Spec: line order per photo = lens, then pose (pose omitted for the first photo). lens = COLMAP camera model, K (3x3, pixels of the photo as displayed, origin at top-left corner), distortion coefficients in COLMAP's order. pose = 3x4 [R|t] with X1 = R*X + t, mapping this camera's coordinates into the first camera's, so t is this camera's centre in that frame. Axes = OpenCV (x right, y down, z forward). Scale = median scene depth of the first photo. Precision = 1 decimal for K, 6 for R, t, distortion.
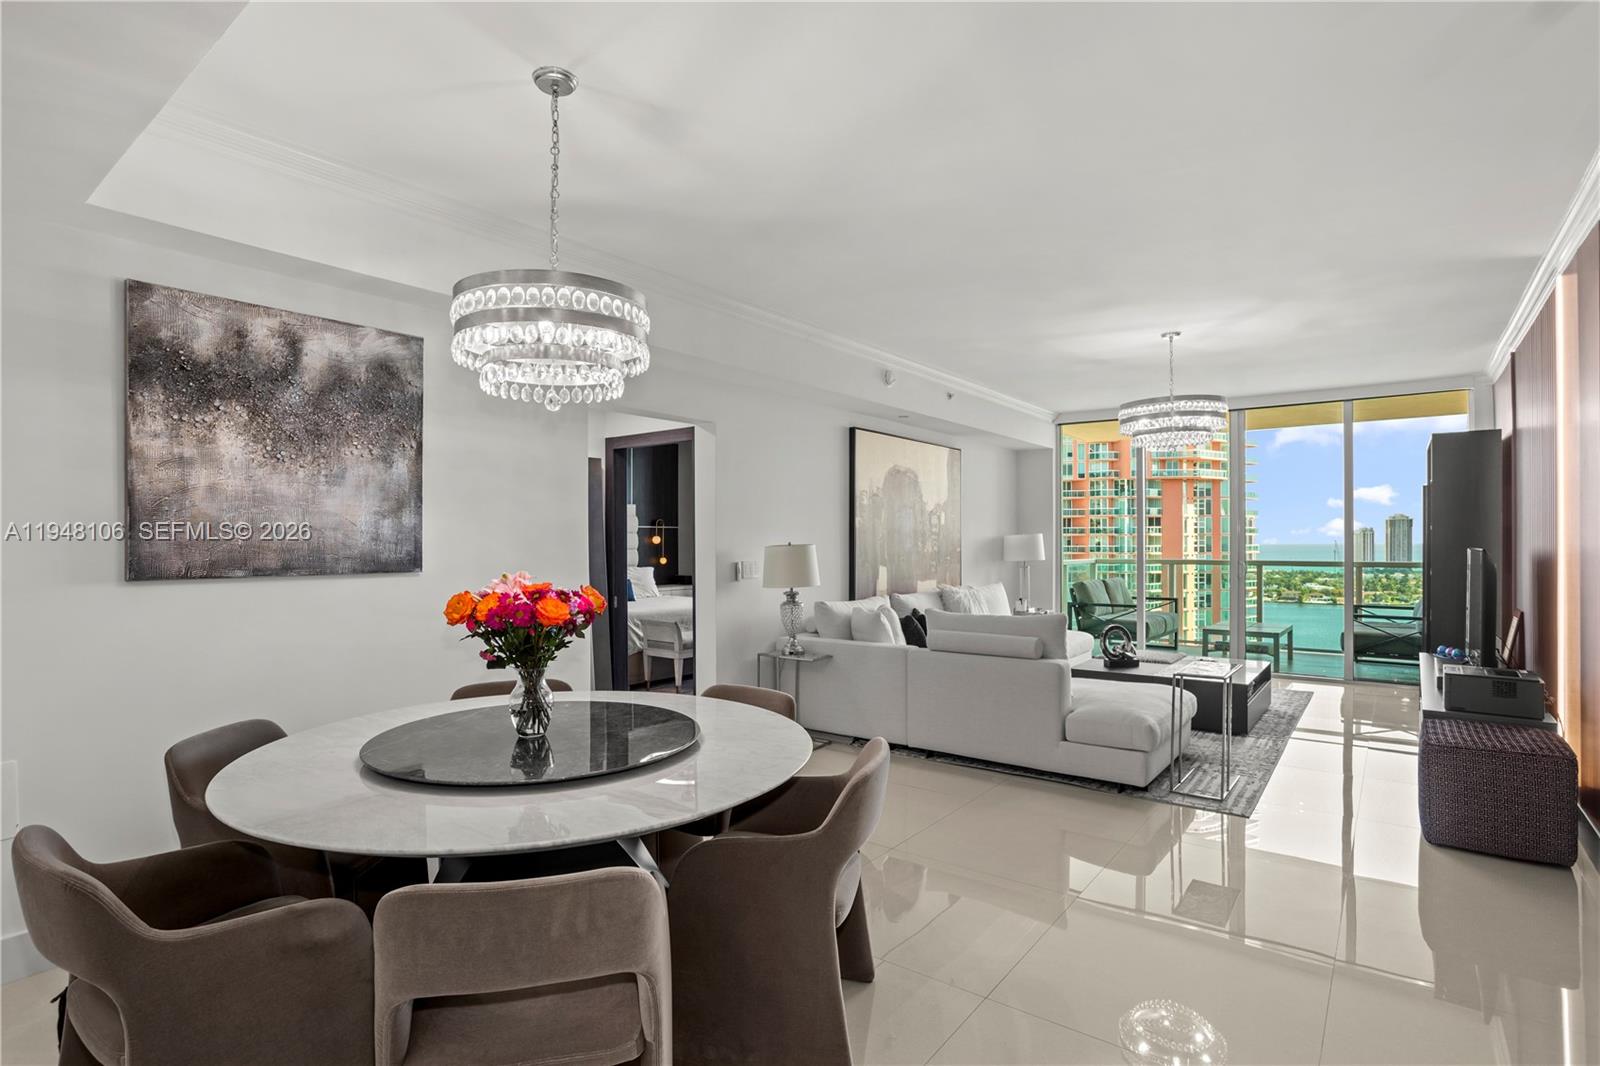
lens RADIAL K [[810.7, 0, 807.6], [0, 810.7, 544.0], [0, 0, 1]] dist [-0.012975, 0.000886]
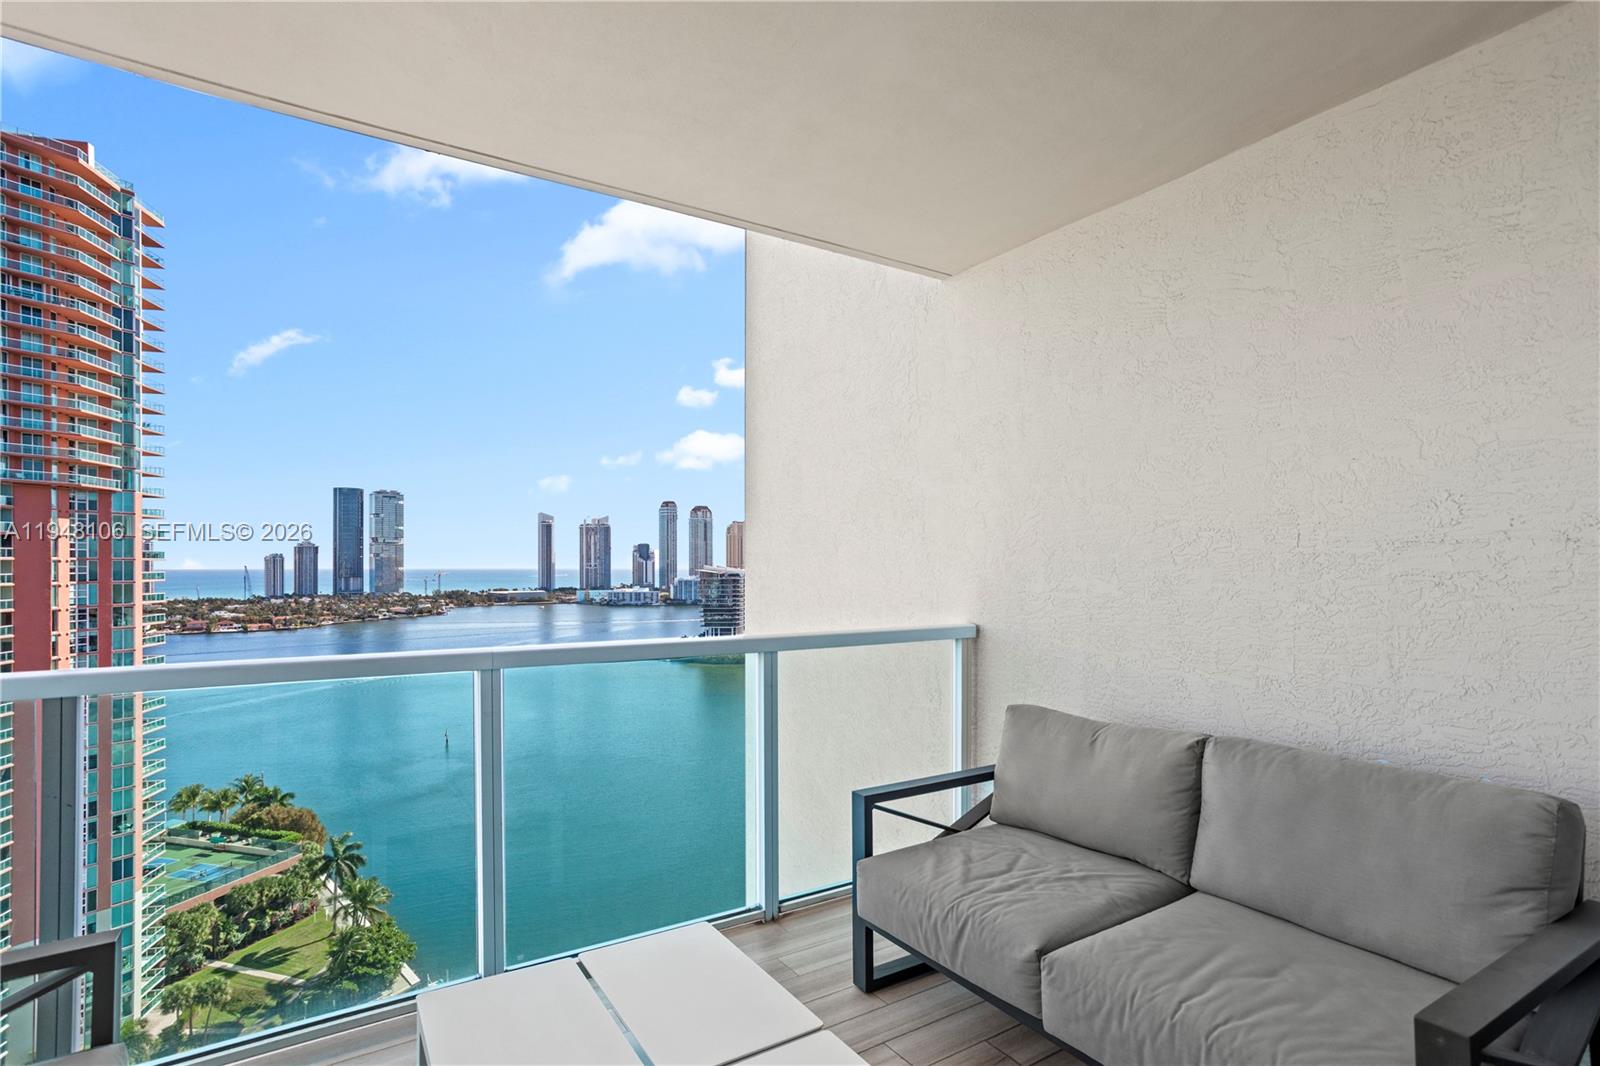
lens RADIAL K [[780.2, 0, 772.3], [0, 780.2, 562.0], [0, 0, 1]] dist [-0.032245, 0.032663]
pose [[0.376978, 0.005463, 0.926206, 0.475711], [0.003886, 0.999964, -0.007479, -0.006629], [-0.926214, 0.006419, 0.376943, 1.070398]]
